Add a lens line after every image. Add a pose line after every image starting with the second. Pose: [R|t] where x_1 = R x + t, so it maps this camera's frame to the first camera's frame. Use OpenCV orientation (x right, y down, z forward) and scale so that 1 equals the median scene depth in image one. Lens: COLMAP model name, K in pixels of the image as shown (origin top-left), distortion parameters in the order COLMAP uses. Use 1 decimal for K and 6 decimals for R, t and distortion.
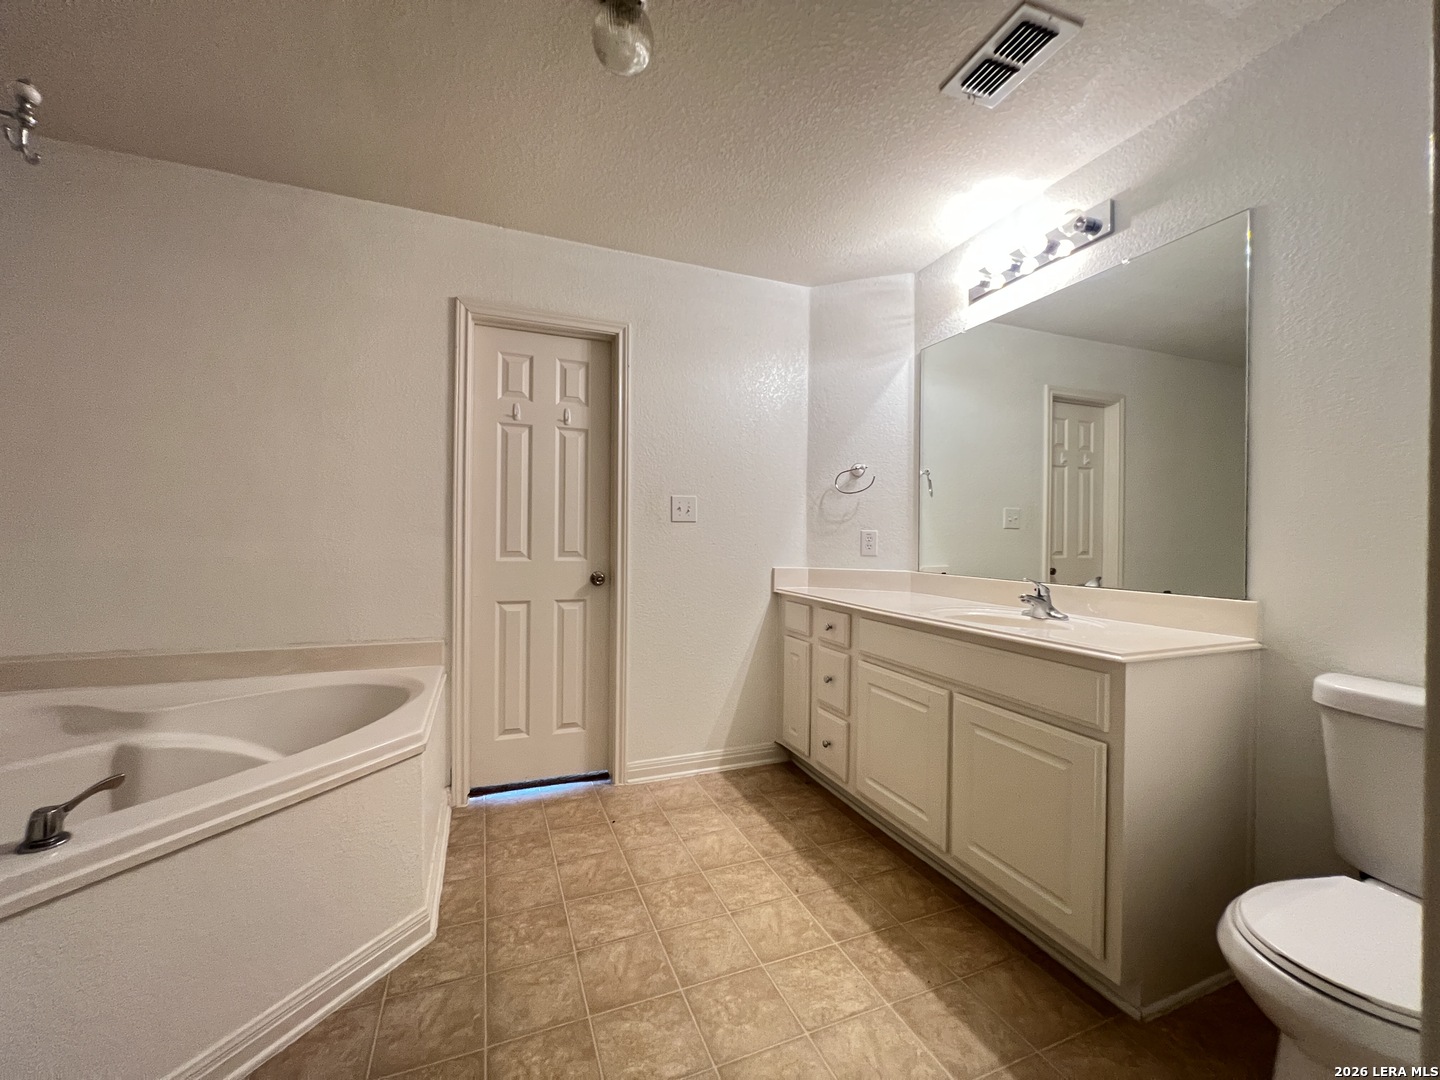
lens RADIAL K [[579.3, 0, 717.3], [0, 579.3, 539.1], [0, 0, 1]] dist [-0.001576, 0.000408]
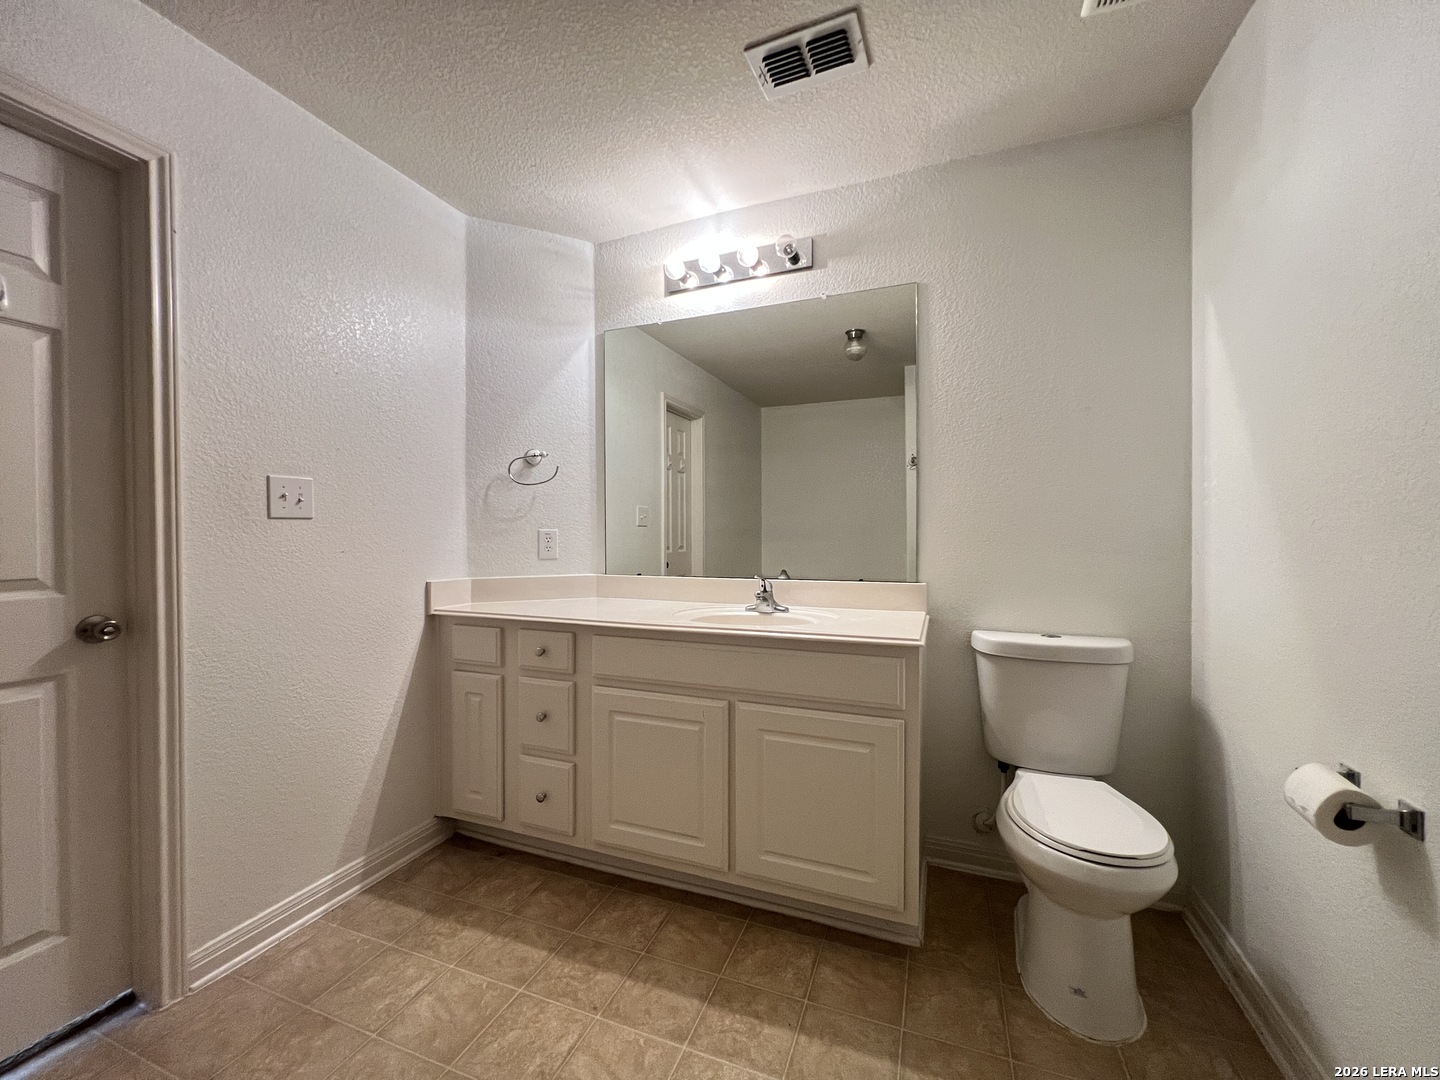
lens RADIAL K [[579.3, 0, 717.3], [0, 579.3, 539.1], [0, 0, 1]] dist [-0.001576, 0.000408]
pose [[0.683619, -0.020481, 0.729552, -0.211923], [0.013501, 0.999790, 0.015417, -0.011966], [-0.729715, -0.000690, 0.683752, 0.263728]]
